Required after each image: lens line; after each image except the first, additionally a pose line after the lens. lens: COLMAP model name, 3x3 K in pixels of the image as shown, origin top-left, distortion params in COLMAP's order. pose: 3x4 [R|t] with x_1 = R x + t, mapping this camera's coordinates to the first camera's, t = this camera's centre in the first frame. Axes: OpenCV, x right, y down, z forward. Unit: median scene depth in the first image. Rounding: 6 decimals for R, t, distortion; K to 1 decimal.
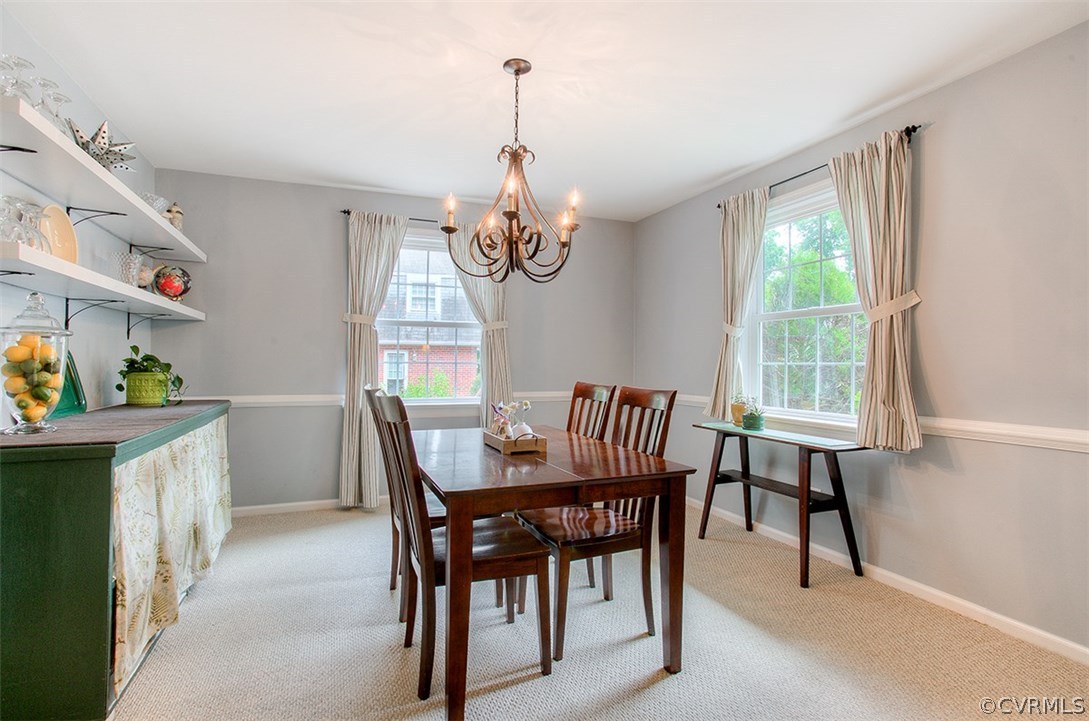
lens RADIAL K [[527.3, 0, 535.6], [0, 527.3, 355.7], [0, 0, 1]] dist [-0.063400, 0.025767]
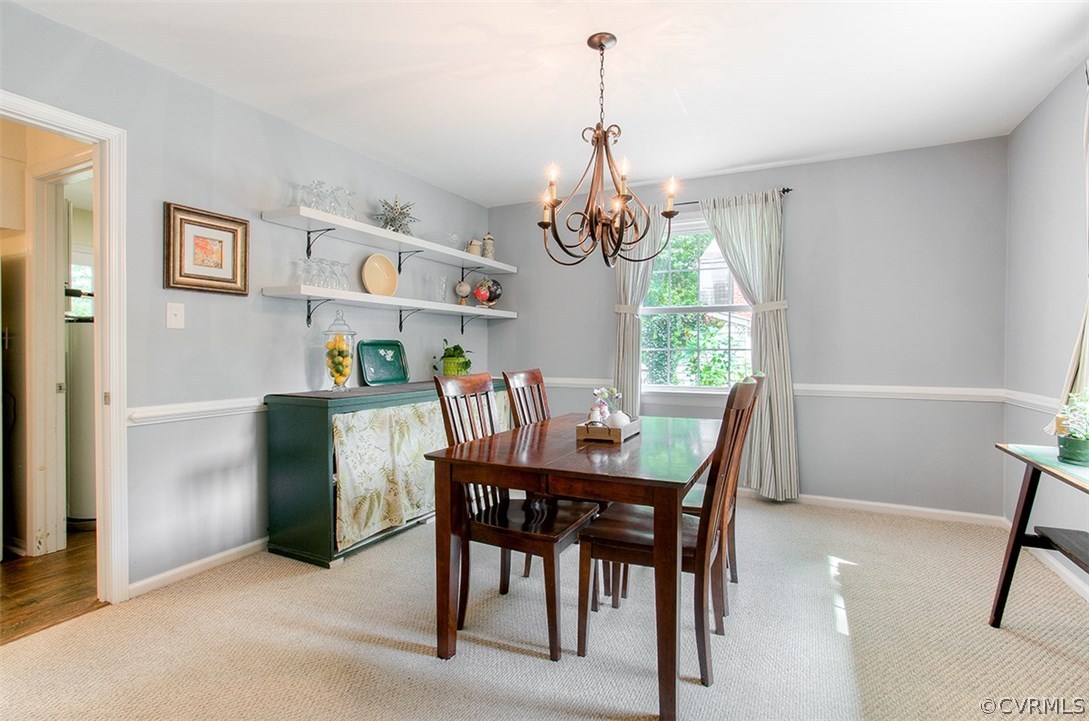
lens RADIAL K [[527.3, 0, 535.6], [0, 527.3, 355.7], [0, 0, 1]] dist [-0.063400, 0.025767]
pose [[0.653059, 0.002279, -0.757303, 0.613079], [0.014686, 0.999769, 0.015673, 0.009276], [0.757164, -0.021357, 0.652875, 0.269781]]
